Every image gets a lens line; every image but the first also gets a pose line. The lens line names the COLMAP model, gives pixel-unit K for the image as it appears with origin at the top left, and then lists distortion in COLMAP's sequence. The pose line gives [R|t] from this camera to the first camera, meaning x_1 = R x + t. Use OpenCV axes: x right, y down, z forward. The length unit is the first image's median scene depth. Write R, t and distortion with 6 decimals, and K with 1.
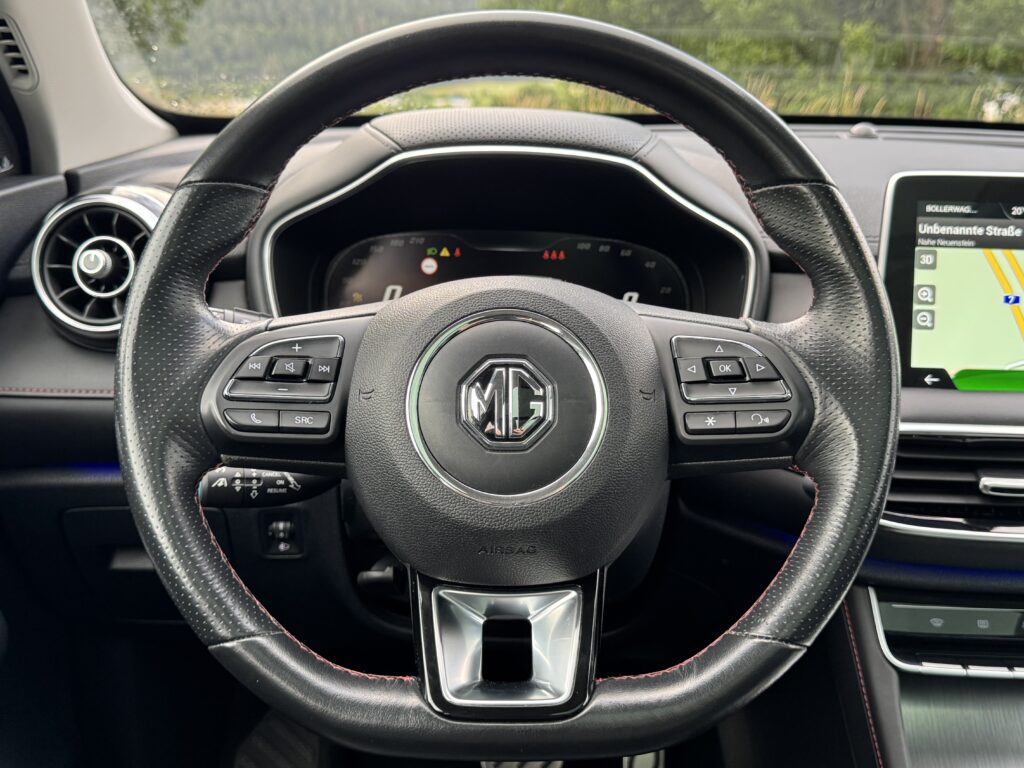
lens RADIAL K [[1072.4, 0, 512.0], [0, 1072.4, 384.0], [0, 0, 1]] dist [0.206969, -0.571845]
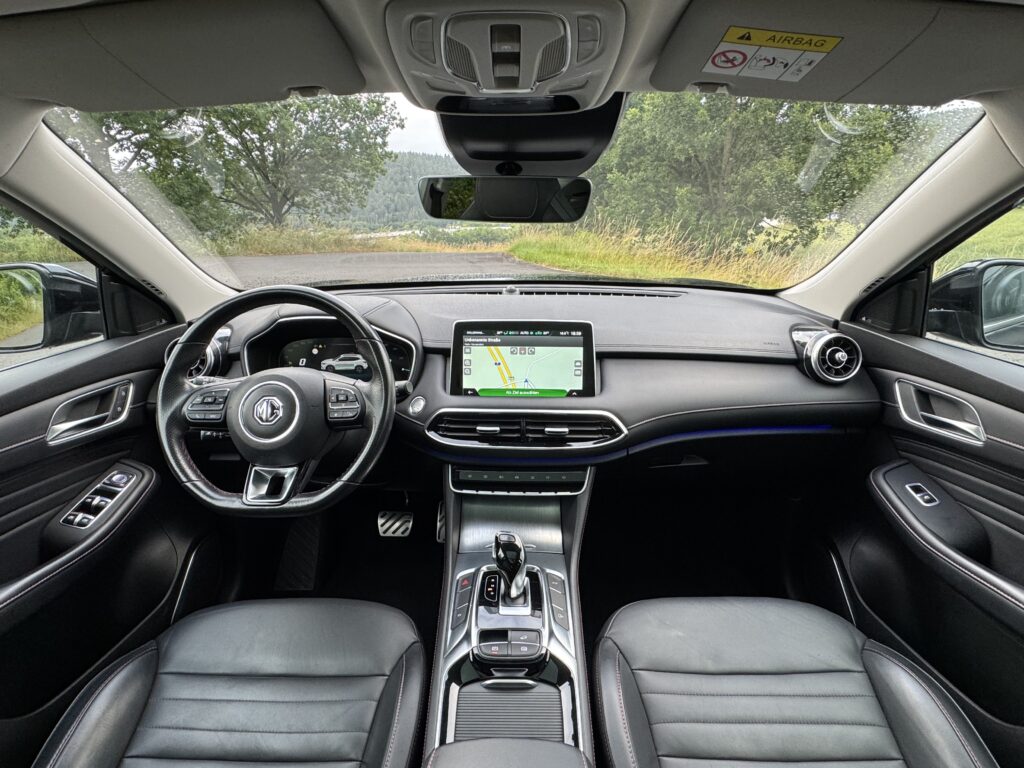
lens RADIAL K [[529.3, 0, 507.4], [0, 529.3, 384.8], [0, 0, 1]] dist [-0.003565, -0.000298]
pose [[0.998545, -0.017093, -0.051150, 0.556333], [0.019016, 0.999121, 0.037356, -0.074198], [0.050466, -0.038274, 0.997992, -0.387202]]
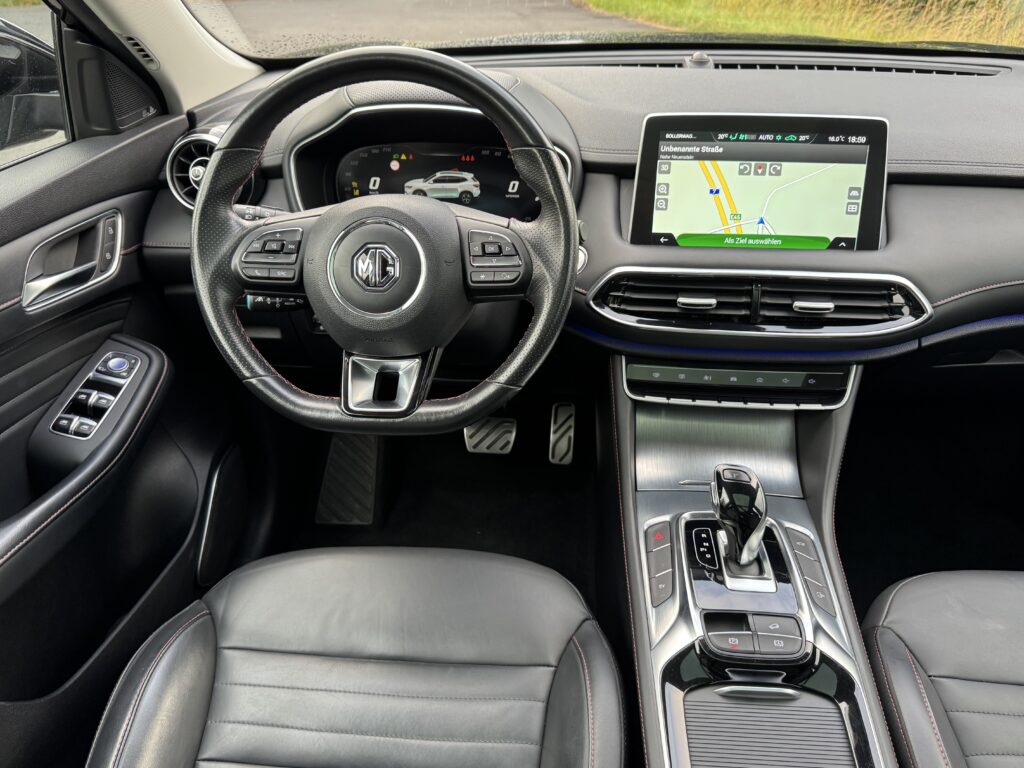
lens RADIAL K [[775.9, 0, 511.6], [0, 775.9, 389.9], [0, 0, 1]] dist [0.144857, -0.318885]
pose [[0.993936, 0.023015, -0.107526, 0.283339], [0.004579, 0.968341, 0.249589, -0.085760], [0.109866, -0.248568, 0.962364, -0.297067]]
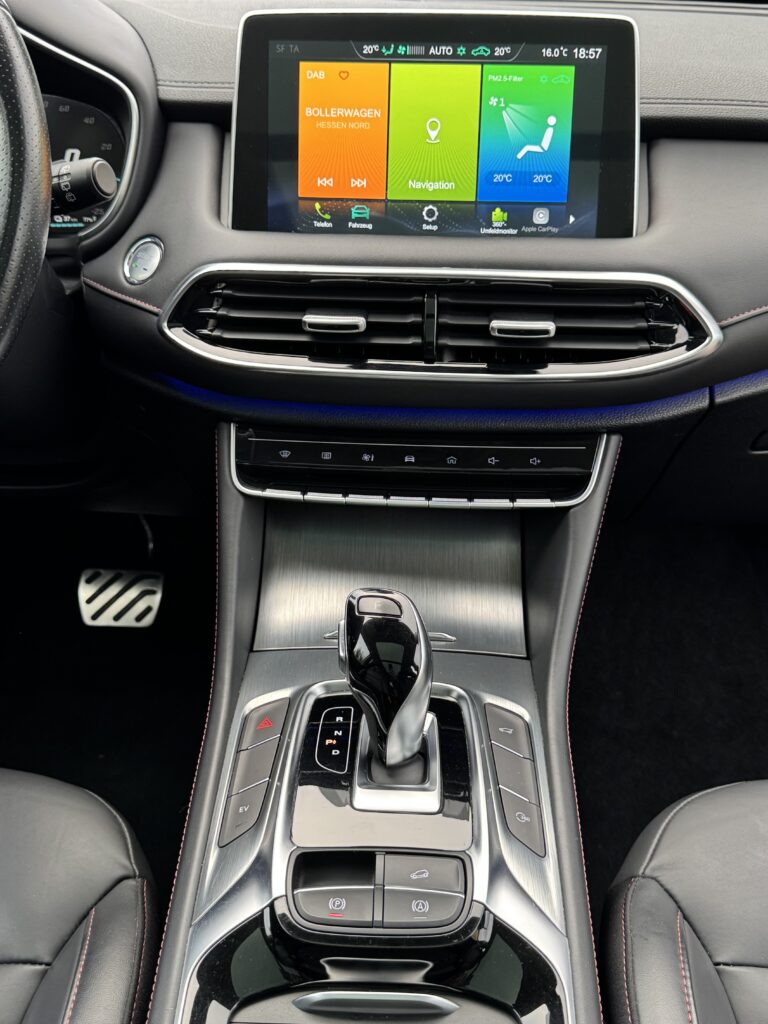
lens RADIAL K [[1031.2, 0, 384.0], [0, 1031.2, 512.0], [0, 0, 1]] dist [0.182280, -0.430793]
pose [[0.998144, 0.010716, -0.059943, 0.542456], [-0.000224, 0.985033, 0.172365, 0.095074], [0.060893, -0.172032, 0.983207, -0.026102]]
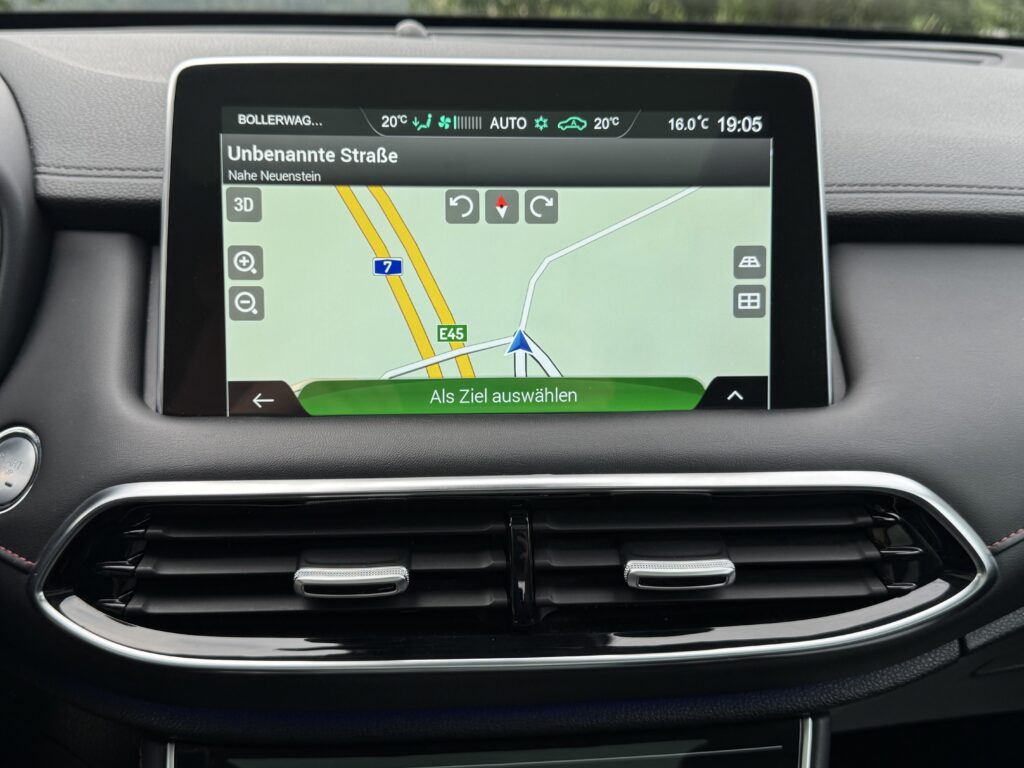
lens RADIAL K [[1072.4, 0, 512.0], [0, 1072.4, 384.0], [0, 0, 1]] dist [0.206969, -0.571845]
pose [[0.996382, -0.039333, 0.075333, 0.481645], [0.036208, 0.998444, 0.042408, -0.034387], [-0.076884, -0.039527, 0.996256, 0.380799]]
